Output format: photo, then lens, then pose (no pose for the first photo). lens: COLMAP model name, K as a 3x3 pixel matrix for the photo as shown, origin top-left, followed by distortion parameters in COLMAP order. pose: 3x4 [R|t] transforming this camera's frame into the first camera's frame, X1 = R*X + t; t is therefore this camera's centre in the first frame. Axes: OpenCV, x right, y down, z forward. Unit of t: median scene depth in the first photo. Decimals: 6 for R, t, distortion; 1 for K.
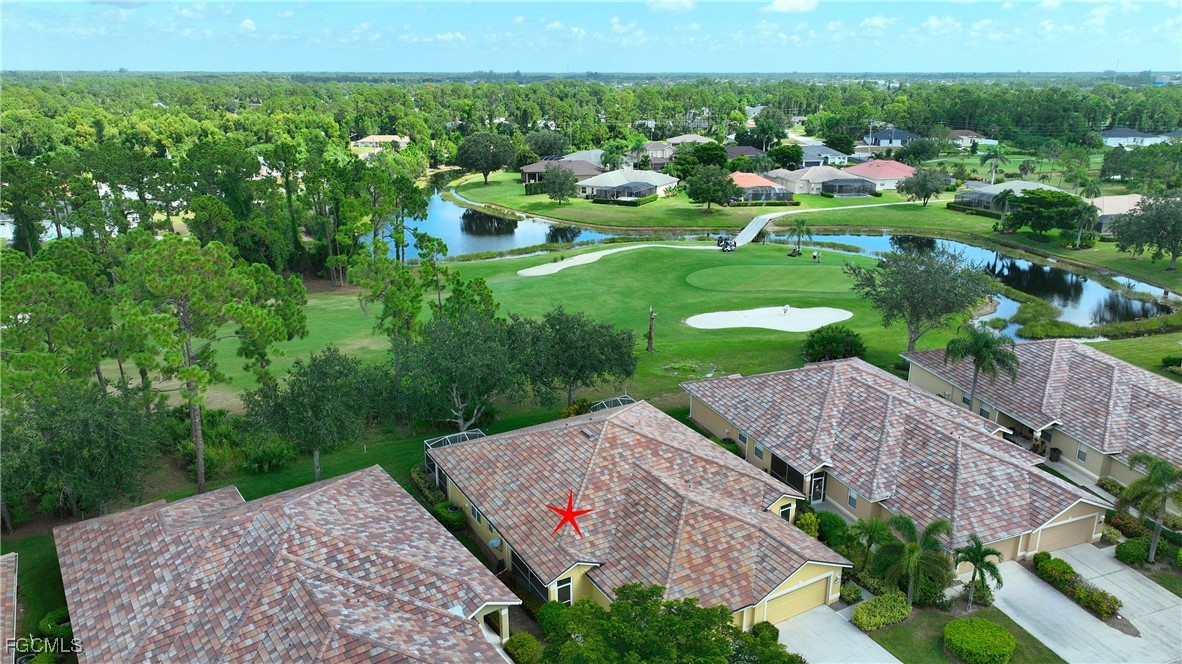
lens RADIAL K [[833.7, 0, 591.0], [0, 833.7, 332.0], [0, 0, 1]] dist [-0.002643, 0.001066]
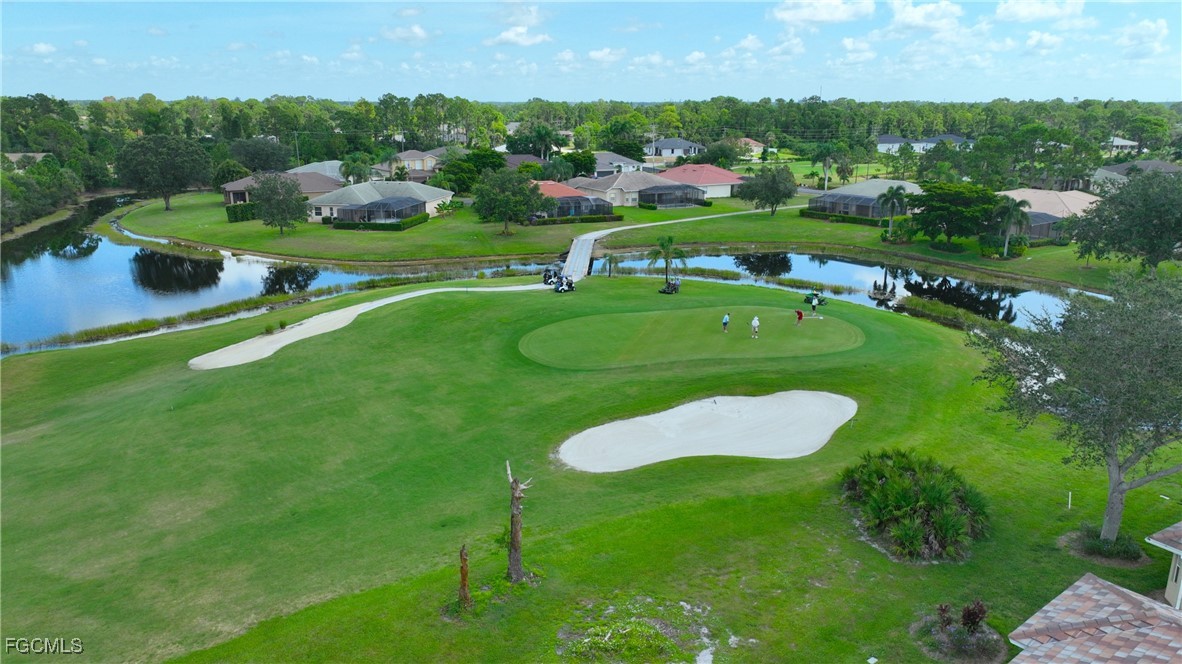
lens RADIAL K [[833.7, 0, 591.0], [0, 833.7, 332.0], [0, 0, 1]] dist [-0.002643, 0.001066]
pose [[0.954618, -0.078238, 0.287372, 0.000850], [0.088064, 0.995885, -0.021403, -0.038937], [-0.284515, 0.045738, 0.957580, 0.299485]]
